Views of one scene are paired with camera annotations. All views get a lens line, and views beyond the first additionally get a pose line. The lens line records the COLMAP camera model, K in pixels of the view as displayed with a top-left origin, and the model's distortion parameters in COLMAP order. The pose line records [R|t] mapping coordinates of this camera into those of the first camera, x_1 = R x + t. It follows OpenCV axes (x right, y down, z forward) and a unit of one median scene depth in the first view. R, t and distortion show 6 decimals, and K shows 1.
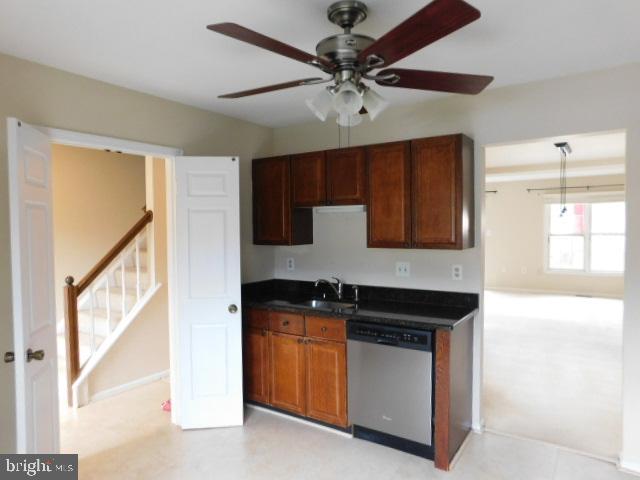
lens RADIAL K [[421.2, 0, 320.0], [0, 421.2, 240.0], [0, 0, 1]] dist [-0.007756, -0.000545]
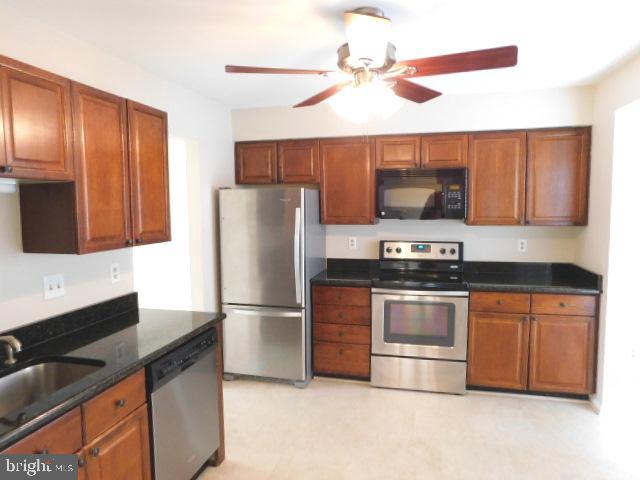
lens RADIAL K [[421.2, 0, 320.0], [0, 421.2, 240.0], [0, 0, 1]] dist [-0.007756, -0.000545]
pose [[-0.332739, -0.063751, 0.940862, -0.574249], [0.047542, 0.995310, 0.084254, -0.036260], [-0.941820, 0.072765, -0.328147, 0.901156]]
